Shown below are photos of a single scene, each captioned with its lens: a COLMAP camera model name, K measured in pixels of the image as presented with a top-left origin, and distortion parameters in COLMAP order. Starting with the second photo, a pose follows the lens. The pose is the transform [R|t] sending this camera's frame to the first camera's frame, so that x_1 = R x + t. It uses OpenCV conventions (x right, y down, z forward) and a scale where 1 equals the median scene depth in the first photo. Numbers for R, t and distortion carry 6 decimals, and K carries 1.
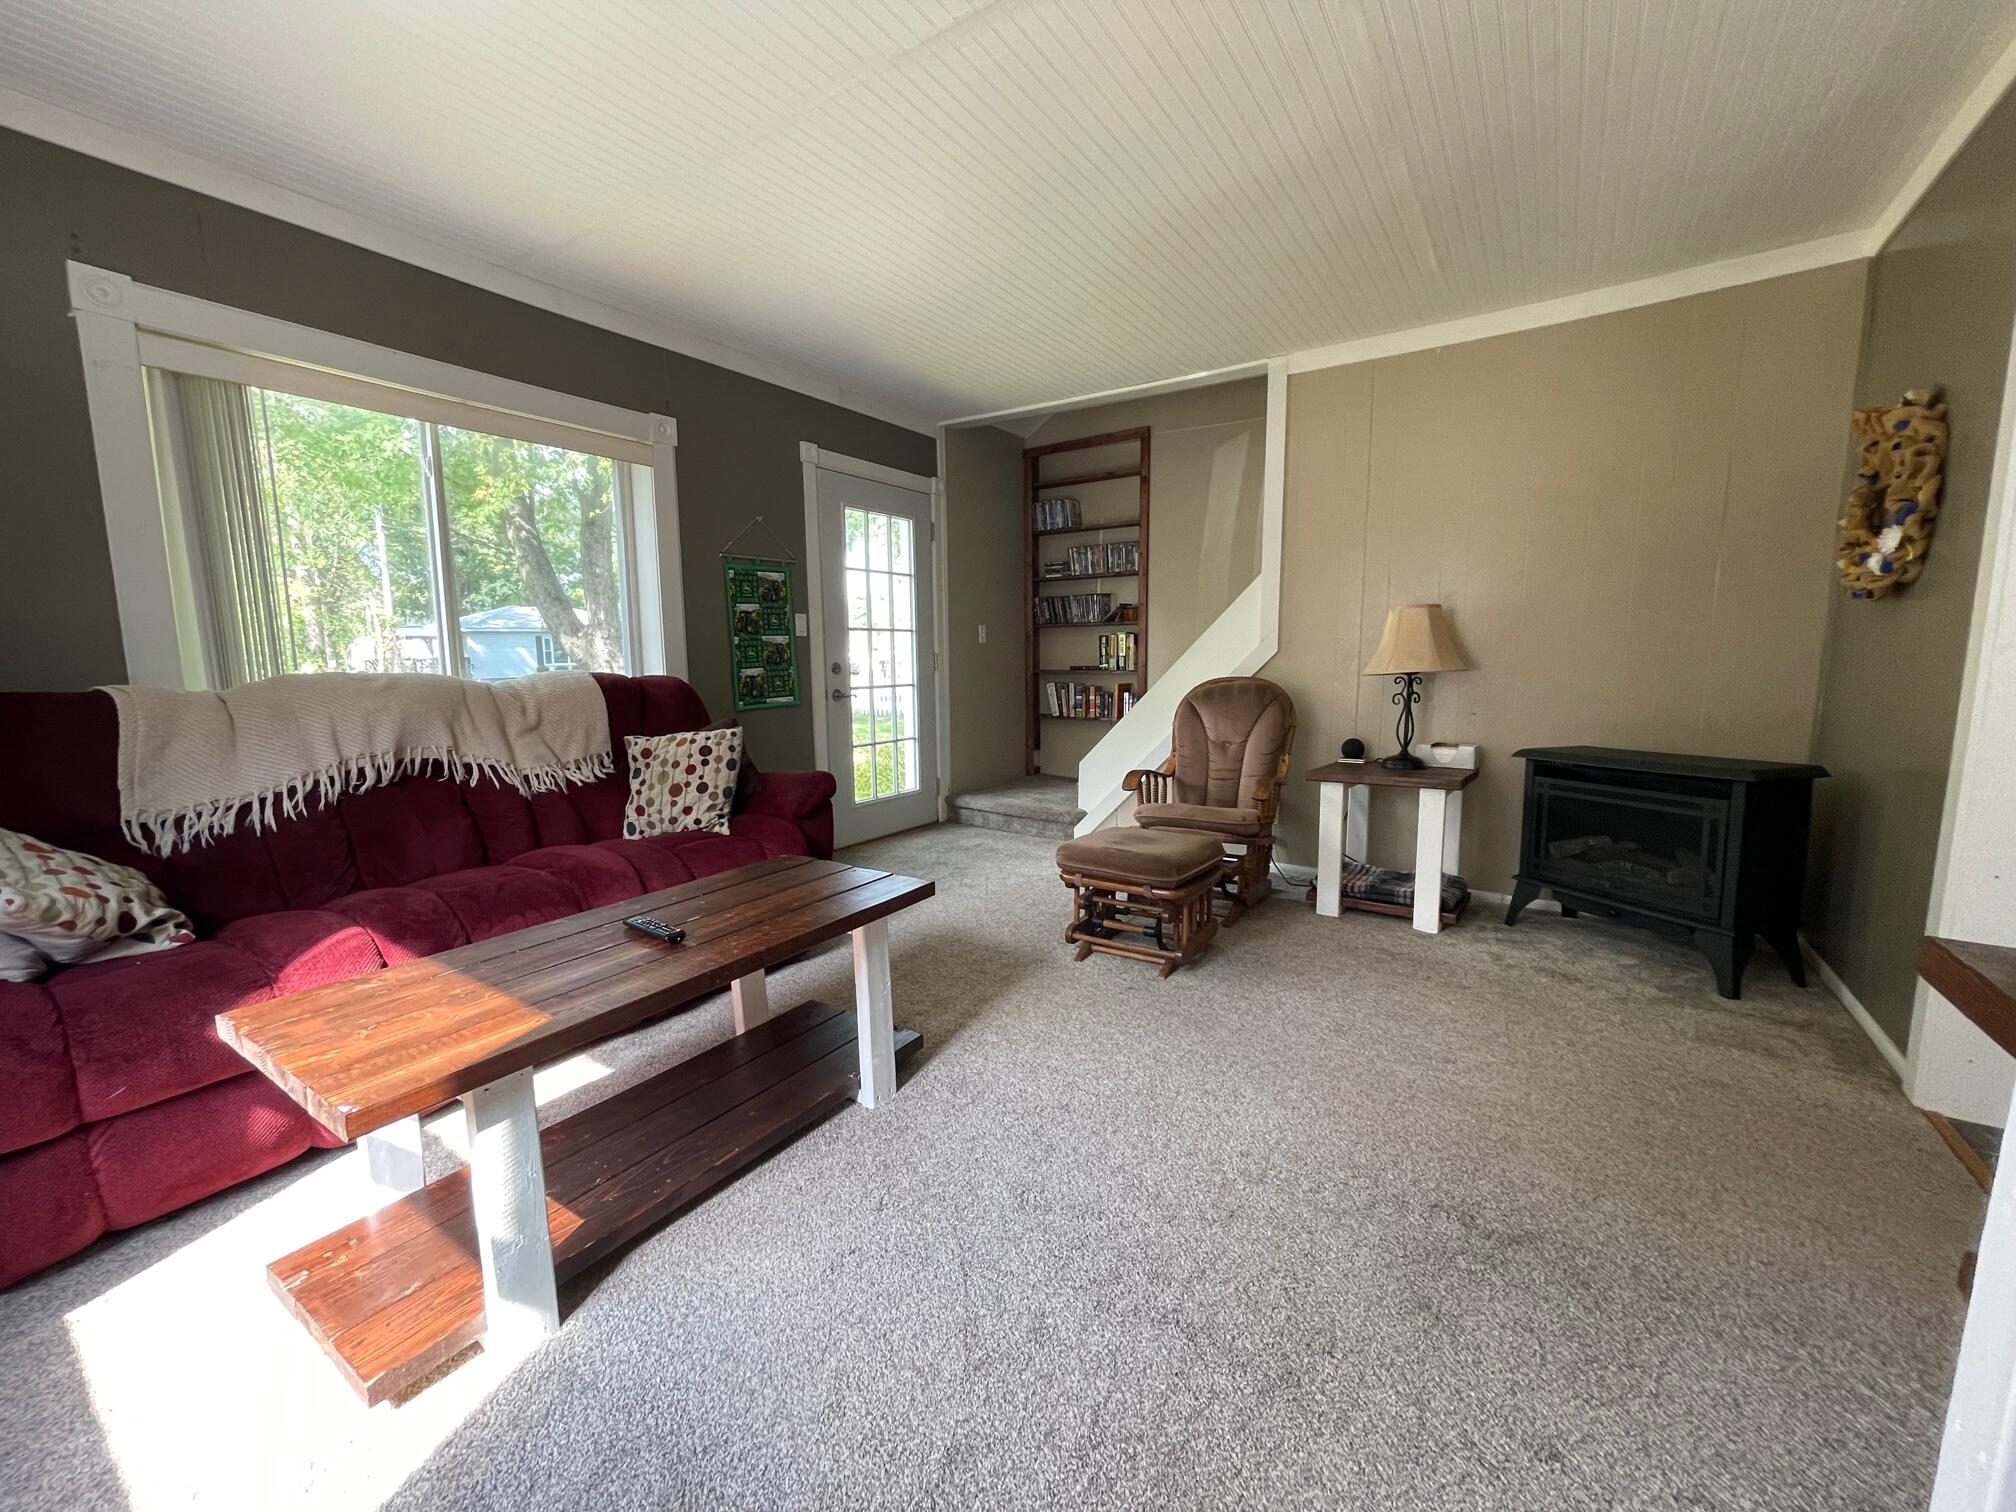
lens RADIAL K [[800.1, 0, 1003.6], [0, 800.1, 755.5], [0, 0, 1]] dist [-0.002544, -0.000398]
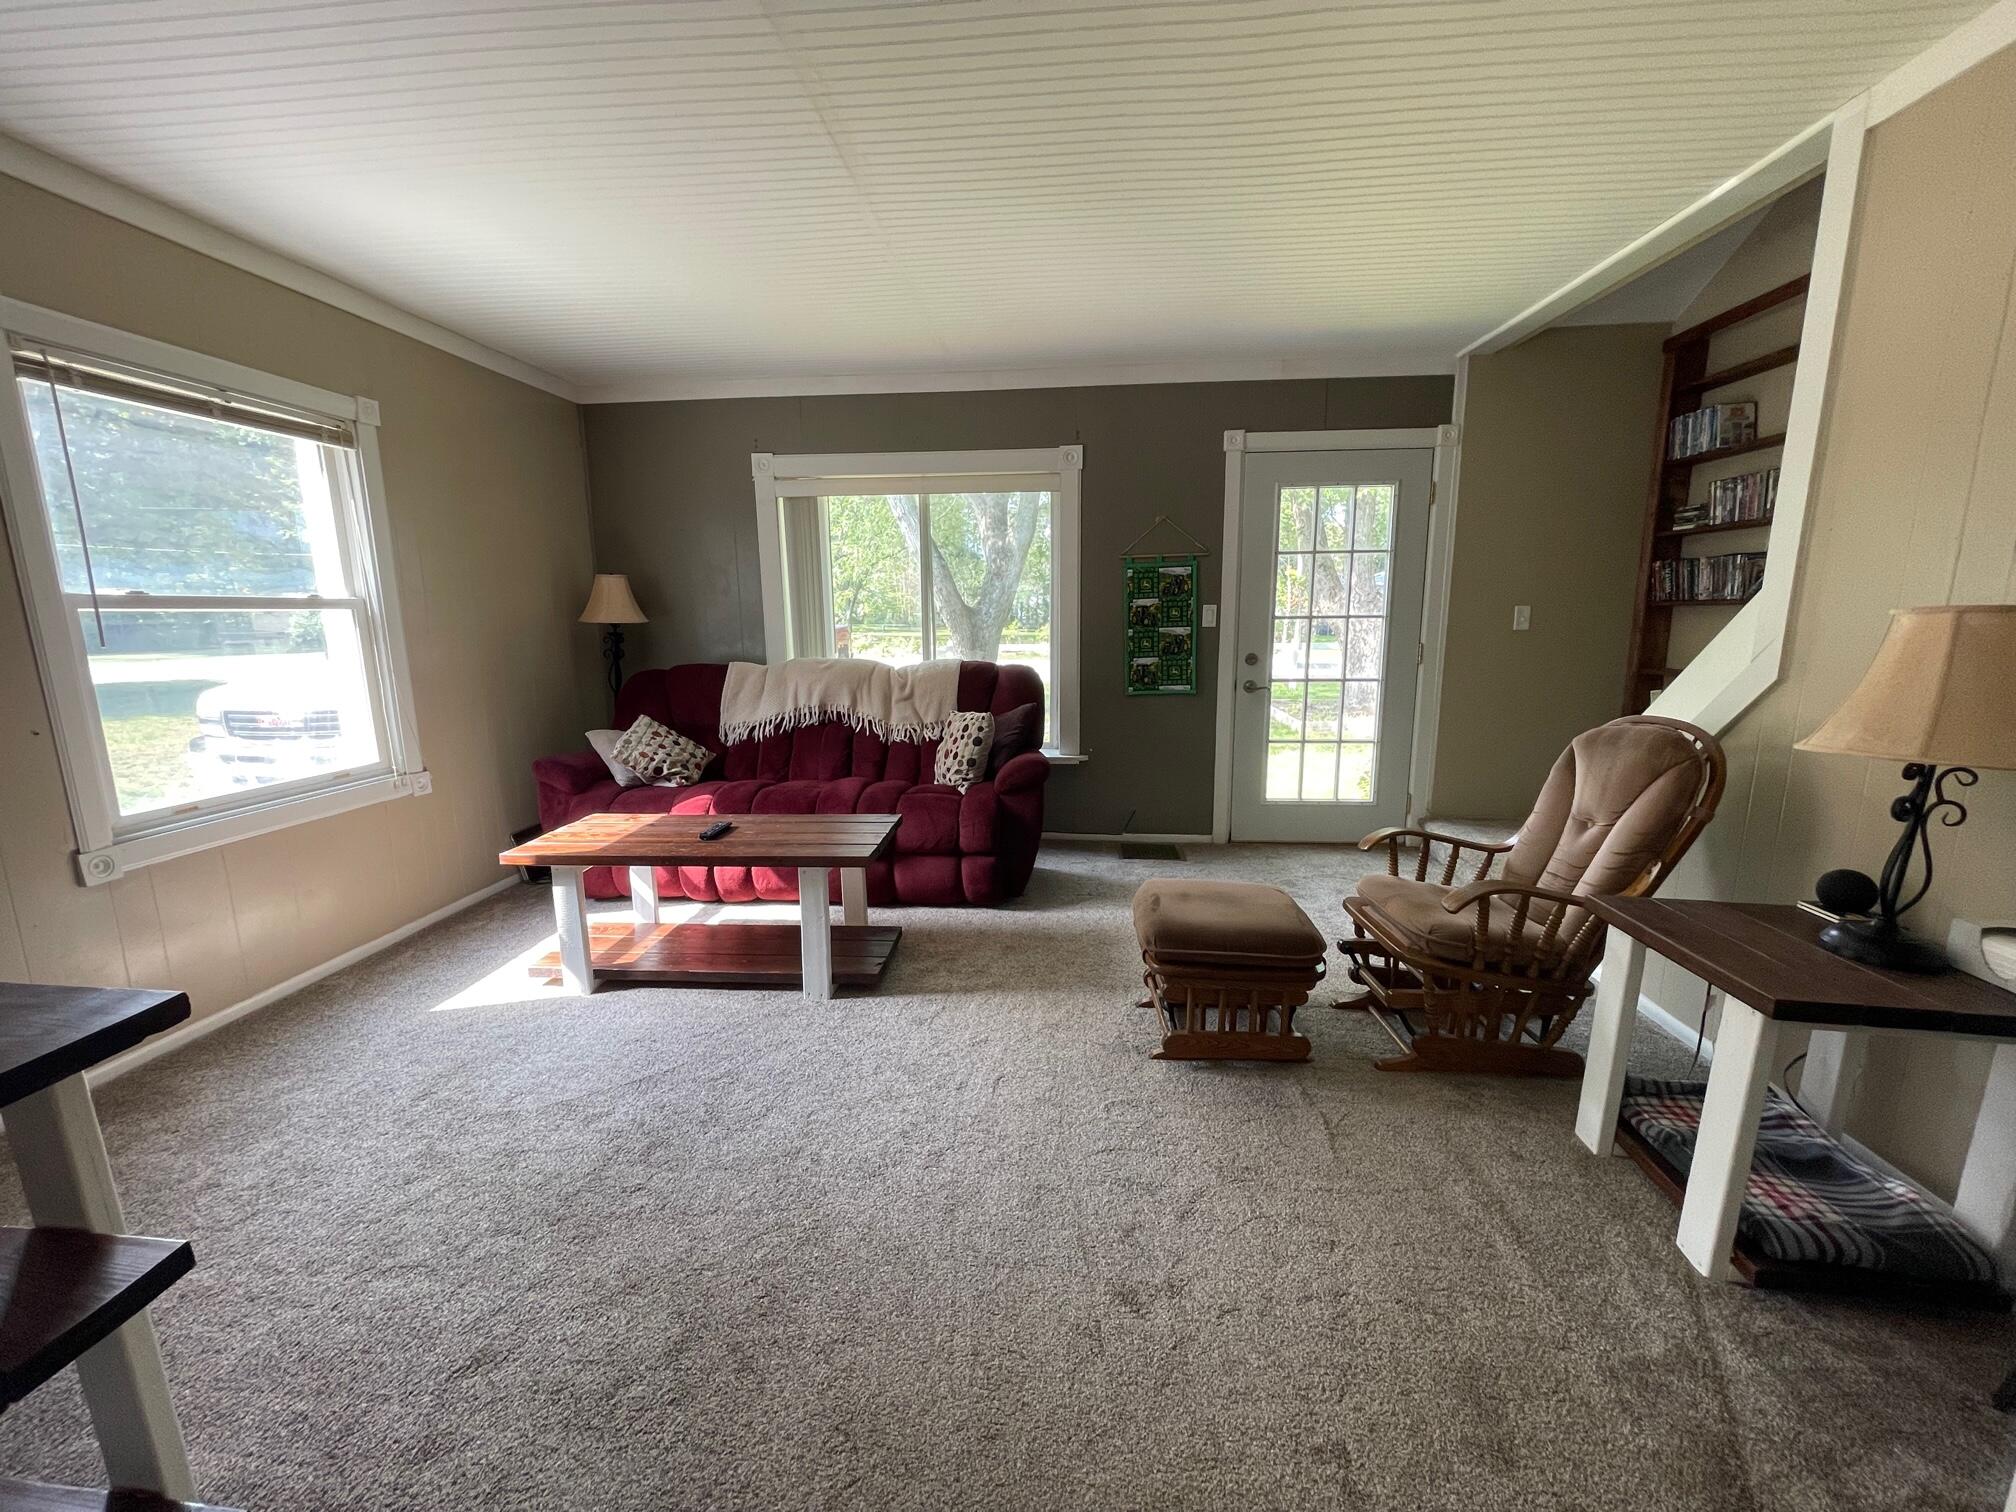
lens RADIAL K [[800.1, 0, 1003.6], [0, 800.1, 755.5], [0, 0, 1]] dist [-0.002544, -0.000398]
pose [[0.493307, 0.157128, -0.855546, 0.539918], [-0.104499, 0.987132, 0.121041, -0.087142], [0.863556, 0.029693, 0.503378, 0.277160]]
